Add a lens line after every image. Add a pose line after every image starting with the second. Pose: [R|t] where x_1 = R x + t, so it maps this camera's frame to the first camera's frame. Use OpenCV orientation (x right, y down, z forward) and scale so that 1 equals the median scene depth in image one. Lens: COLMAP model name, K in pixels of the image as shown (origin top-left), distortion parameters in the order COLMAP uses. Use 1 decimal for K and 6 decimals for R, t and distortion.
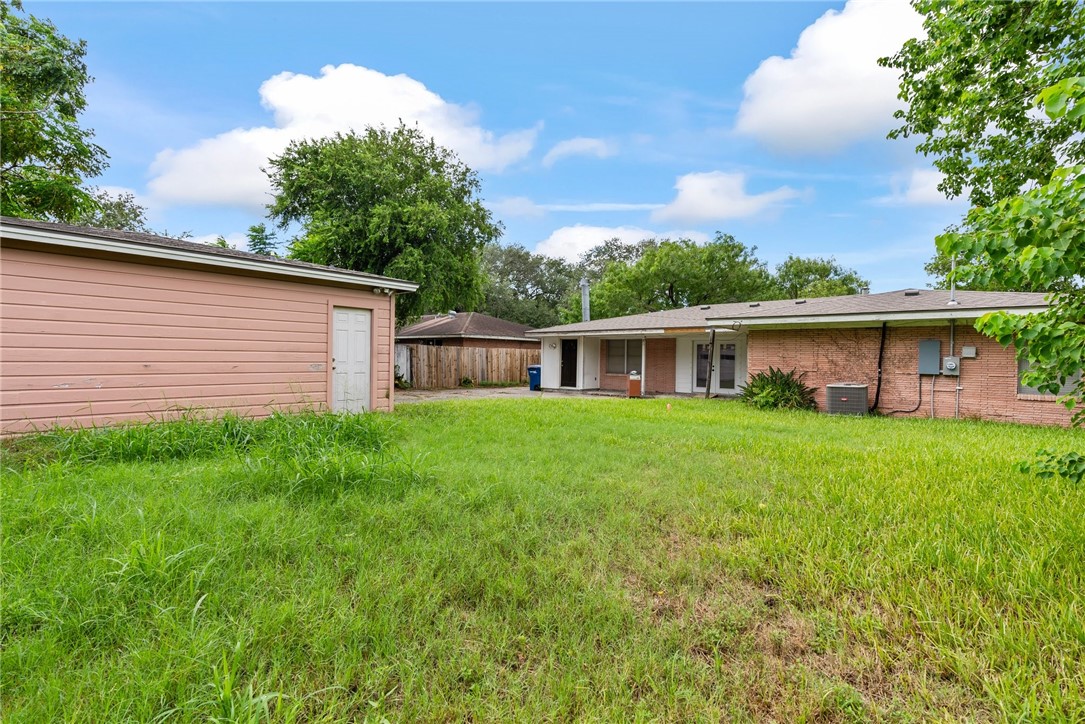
lens RADIAL K [[499.1, 0, 540.7], [0, 499.1, 360.6], [0, 0, 1]] dist [-0.011688, 0.004731]
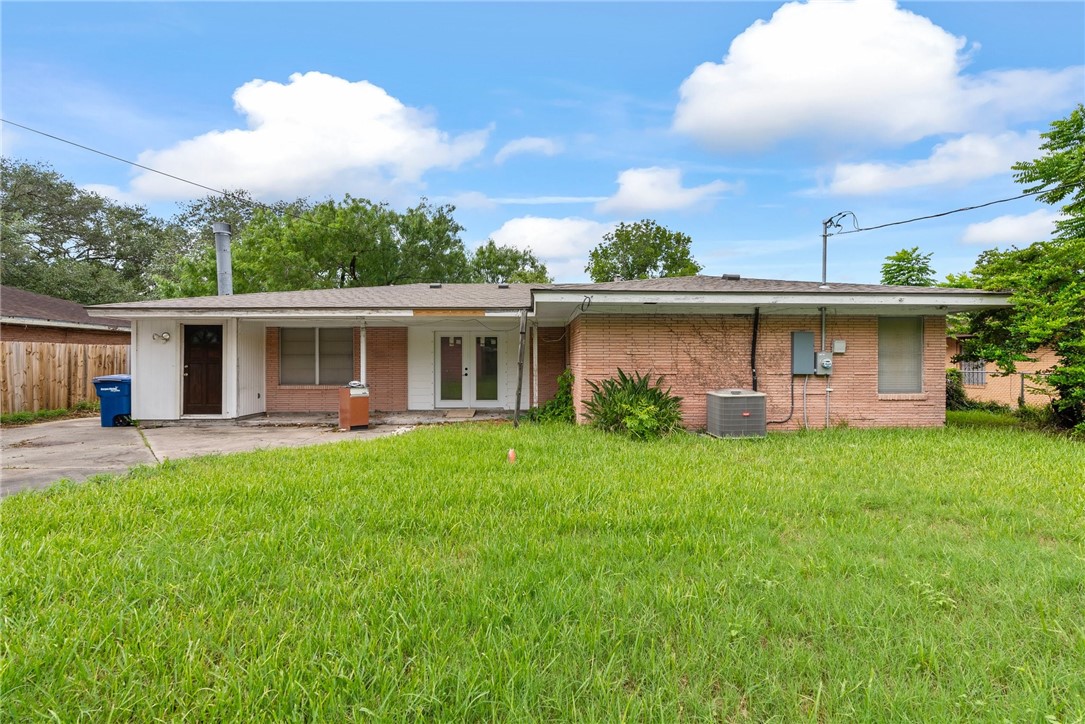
lens RADIAL K [[499.1, 0, 551.4], [0, 499.1, 359.3], [0, 0, 1]] dist [-0.011688, 0.004731]
pose [[0.726670, -0.014243, 0.686839, -0.037514], [0.013948, 0.999885, 0.005978, -0.003855], [-0.686845, 0.005236, 0.726785, 0.368413]]
